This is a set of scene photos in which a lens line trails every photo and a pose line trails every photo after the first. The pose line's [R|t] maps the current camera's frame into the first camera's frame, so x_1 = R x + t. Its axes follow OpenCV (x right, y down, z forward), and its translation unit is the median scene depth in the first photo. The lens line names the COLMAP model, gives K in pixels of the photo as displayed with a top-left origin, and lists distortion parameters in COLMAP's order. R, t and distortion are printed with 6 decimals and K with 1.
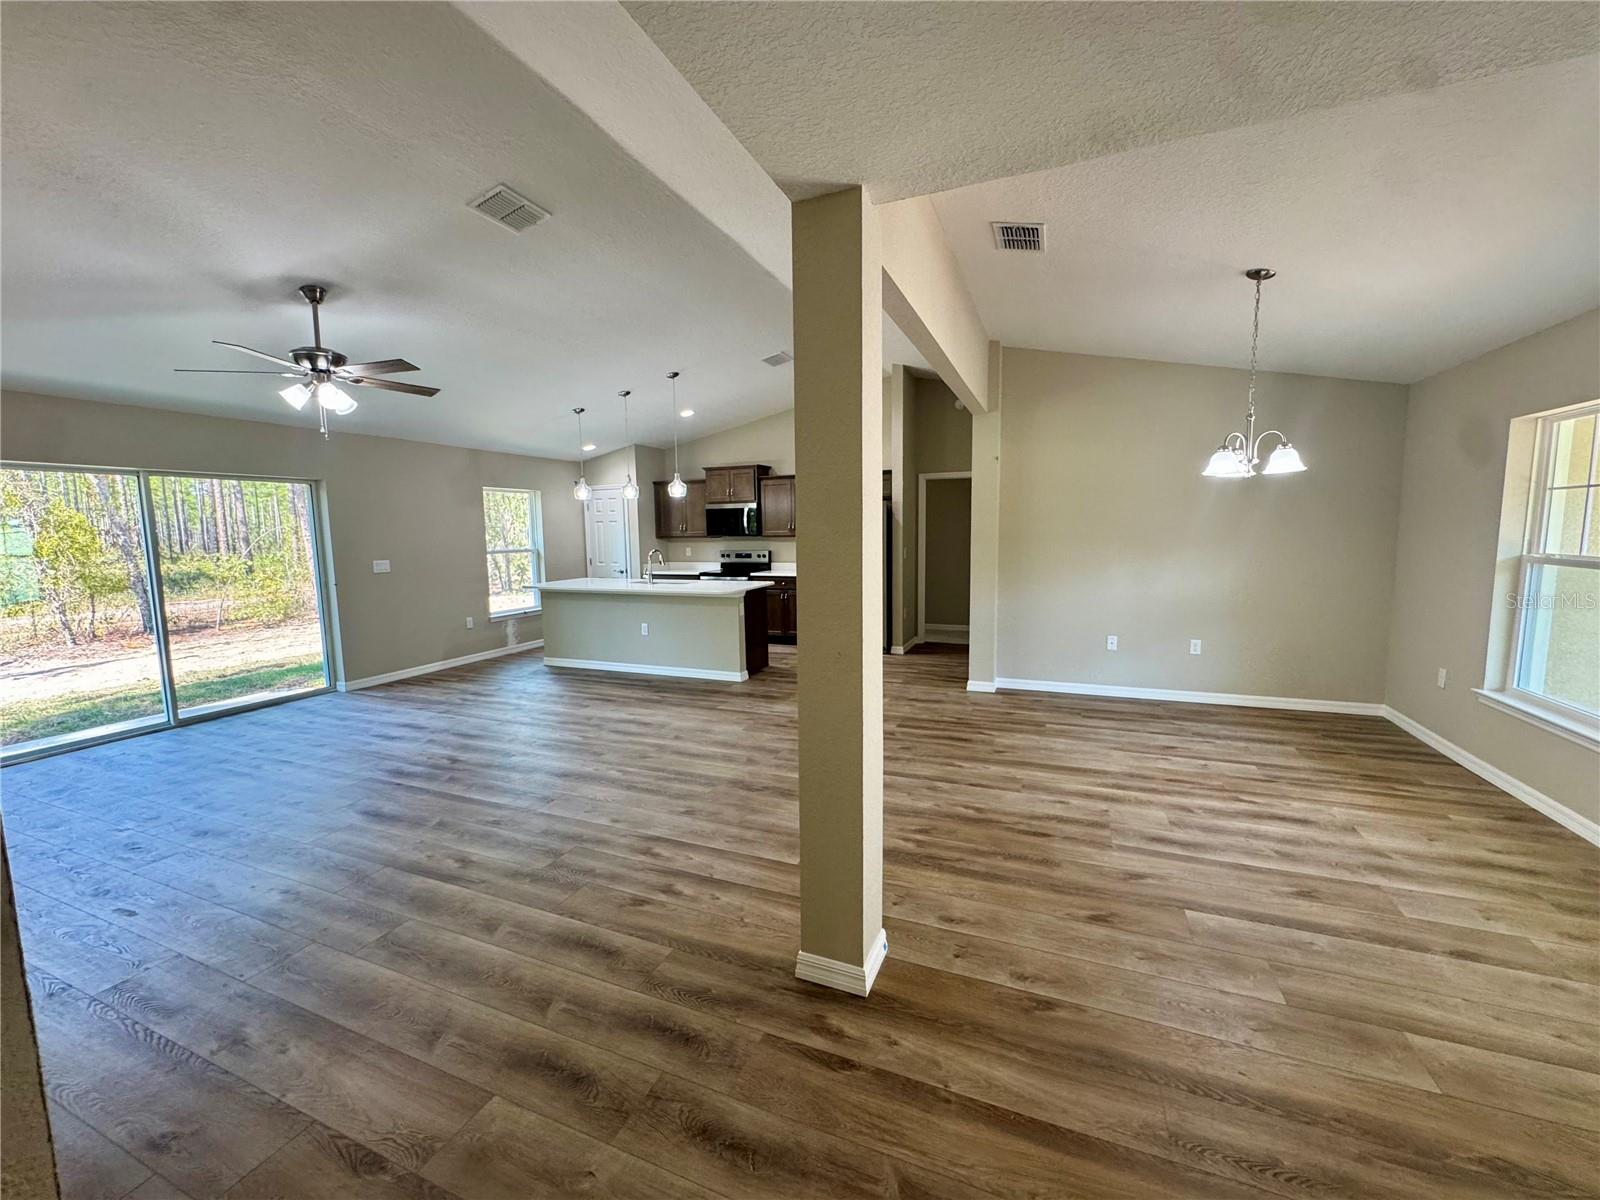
lens RADIAL K [[647.4, 0, 802.0], [0, 647.4, 597.6], [0, 0, 1]] dist [-0.002894, -0.000163]
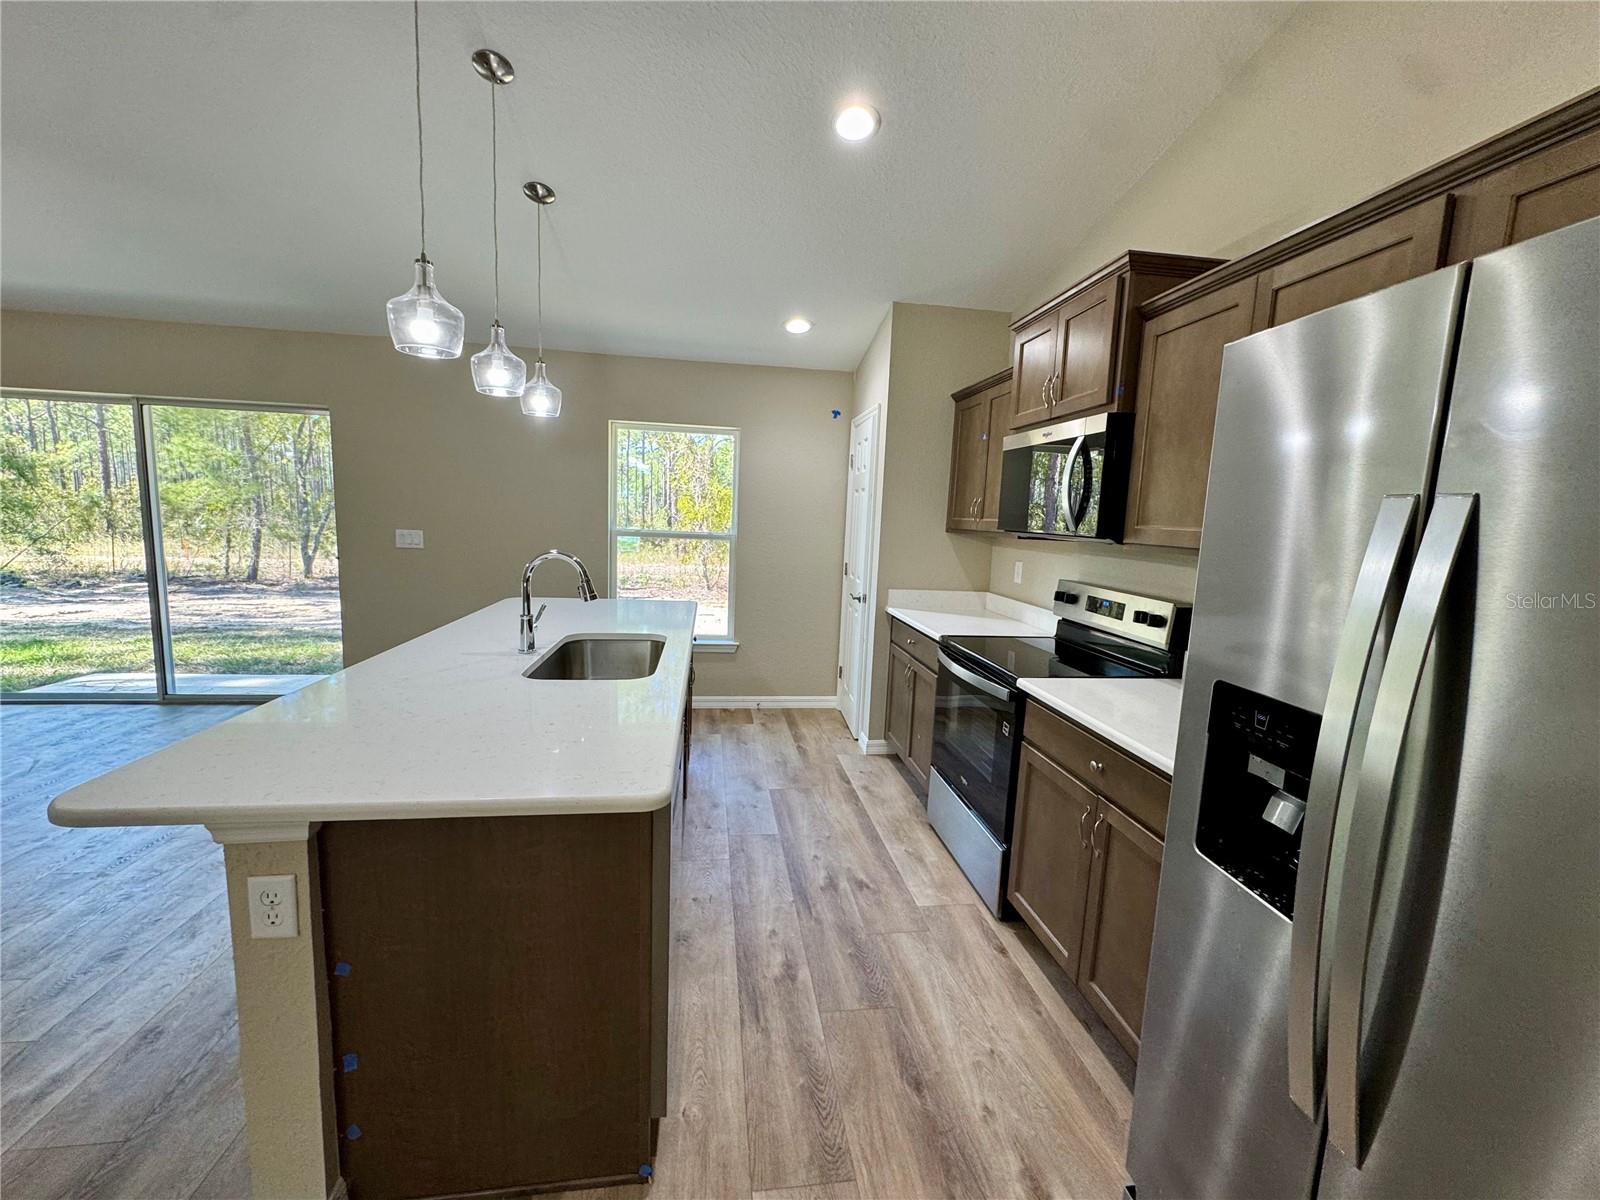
lens RADIAL K [[647.4, 0, 802.0], [0, 647.4, 597.6], [0, 0, 1]] dist [-0.002894, -0.000163]
pose [[0.515941, 0.144525, -0.844345, 0.098771], [-0.141142, 0.986536, 0.082619, -0.082568], [0.844917, 0.076546, 0.529393, 0.810435]]
